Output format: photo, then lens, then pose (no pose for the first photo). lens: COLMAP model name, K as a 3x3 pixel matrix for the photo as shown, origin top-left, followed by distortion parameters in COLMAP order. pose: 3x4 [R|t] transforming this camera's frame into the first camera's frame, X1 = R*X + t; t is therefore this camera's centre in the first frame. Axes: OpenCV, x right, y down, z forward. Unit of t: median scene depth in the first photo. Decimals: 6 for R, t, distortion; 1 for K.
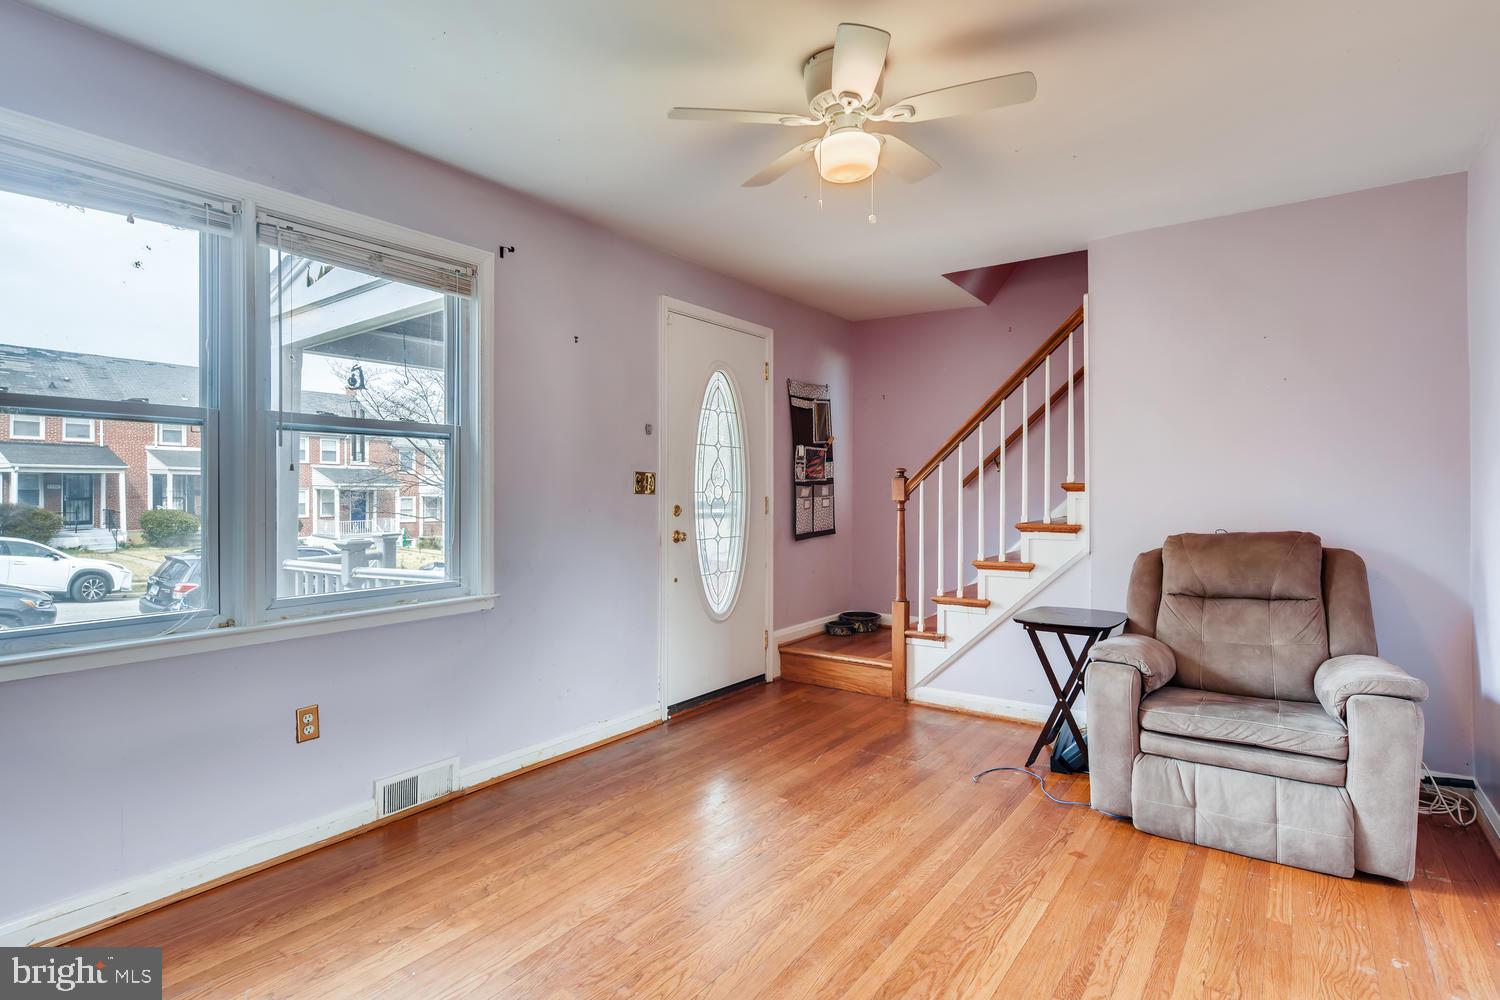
lens RADIAL K [[753.7, 0, 743.3], [0, 753.7, 493.4], [0, 0, 1]] dist [-0.001250, 0.002070]
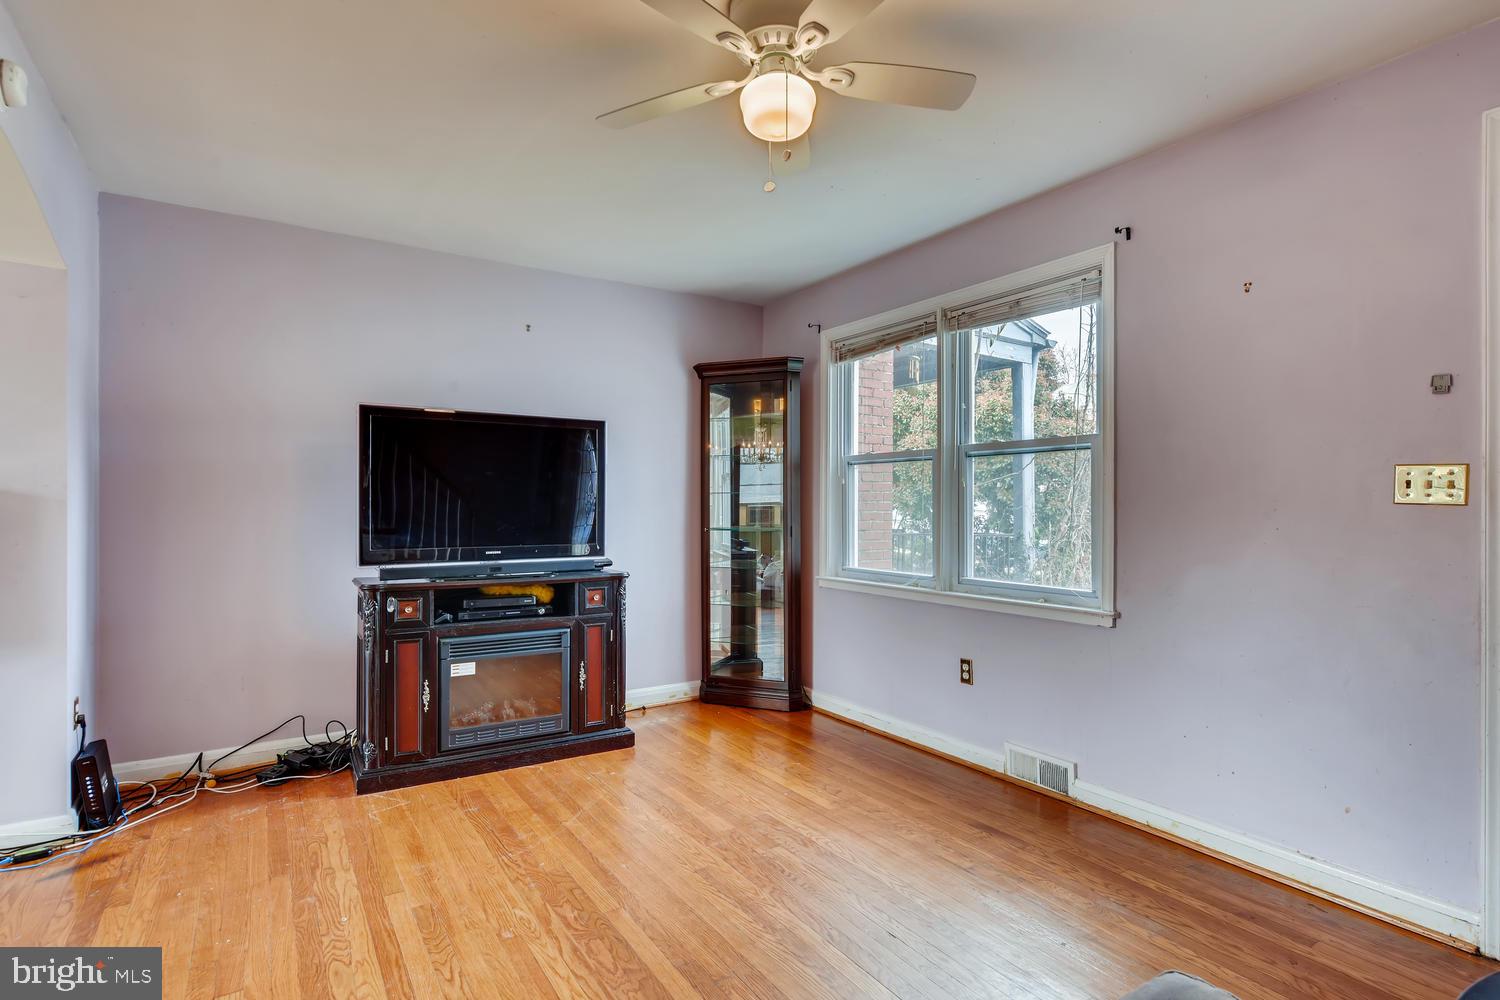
lens RADIAL K [[753.7, 0, 769.0], [0, 753.7, 506.2], [0, 0, 1]] dist [-0.001250, 0.002070]
pose [[-0.335163, 0.004874, -0.942147, 0.686852], [-0.001186, 0.999984, 0.005595, -0.001027], [0.942159, 0.002992, -0.335152, 0.926170]]
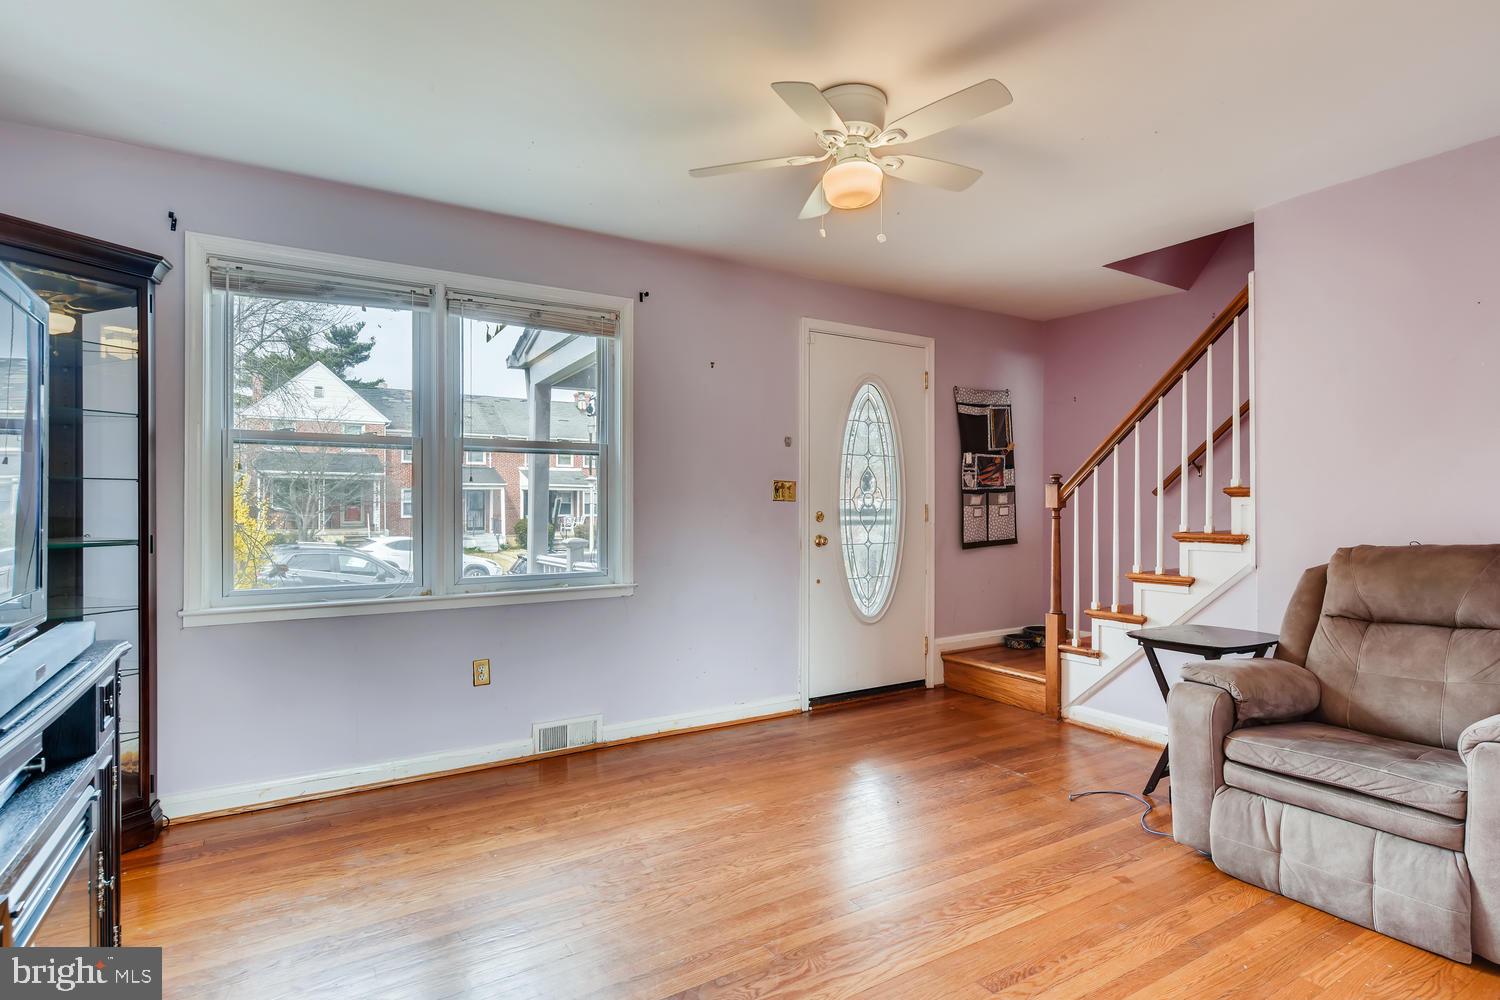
lens RADIAL K [[753.7, 0, 746.1], [0, 753.7, 504.8], [0, 0, 1]] dist [-0.001250, 0.002070]
pose [[0.925431, 0.000078, -0.378915, 0.293158], [-0.000766, 0.999998, -0.001667, 0.010363], [0.378914, 0.001833, 0.925430, -0.041625]]
